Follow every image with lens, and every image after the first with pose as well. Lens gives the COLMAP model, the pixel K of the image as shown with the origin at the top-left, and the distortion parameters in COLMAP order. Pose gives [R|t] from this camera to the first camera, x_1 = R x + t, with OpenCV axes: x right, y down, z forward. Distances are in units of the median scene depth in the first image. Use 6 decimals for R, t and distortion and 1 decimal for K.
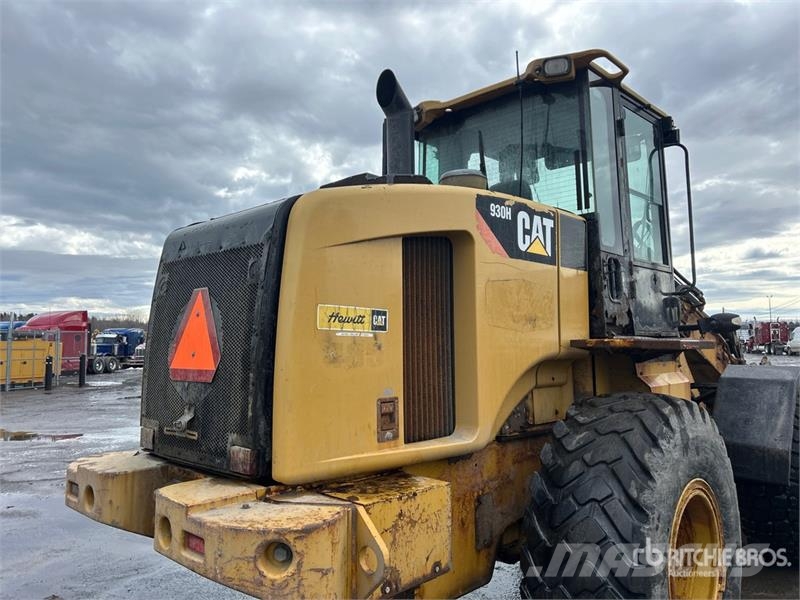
lens RADIAL K [[592.0, 0, 397.1], [0, 592.0, 298.2], [0, 0, 1]] dist [0.116851, -0.197547]
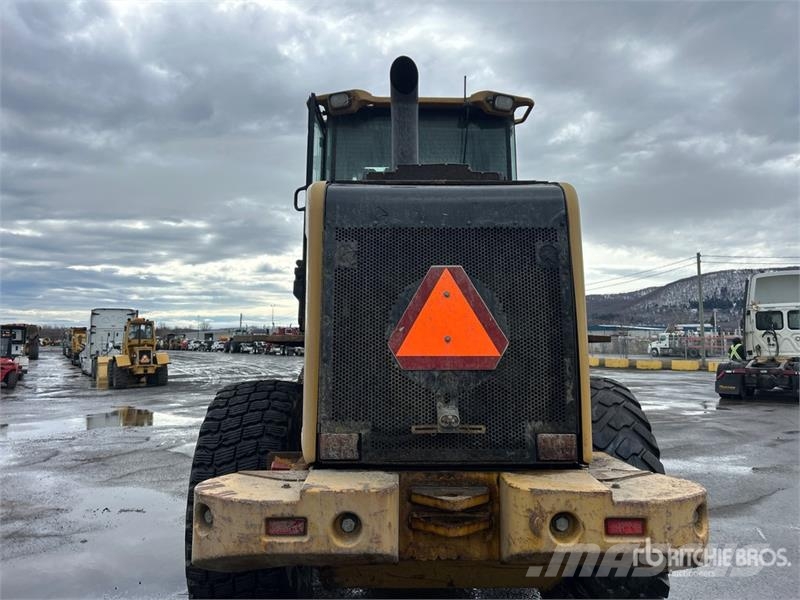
lens RADIAL K [[599.2, 0, 400.0], [0, 599.2, 300.0], [0, 0, 1]] dist [0.079615, -0.088817]
pose [[0.711114, 0.060395, 0.700478, -0.699291], [-0.060074, 0.997880, -0.025051, 0.042754], [-0.700506, -0.024266, 0.713234, 0.291747]]
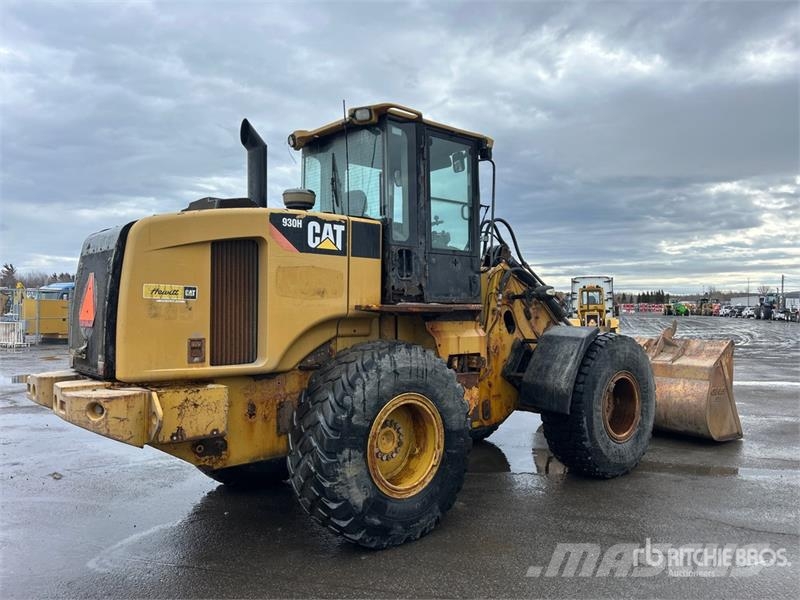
lens RADIAL K [[592.0, 0, 397.1], [0, 592.0, 298.2], [0, 0, 1]] dist [0.116851, -0.197547]
pose [[0.995740, 0.009347, -0.091735, 0.607828], [-0.003689, 0.998090, 0.061658, -0.046793], [0.092136, -0.061057, 0.993873, -0.550808]]
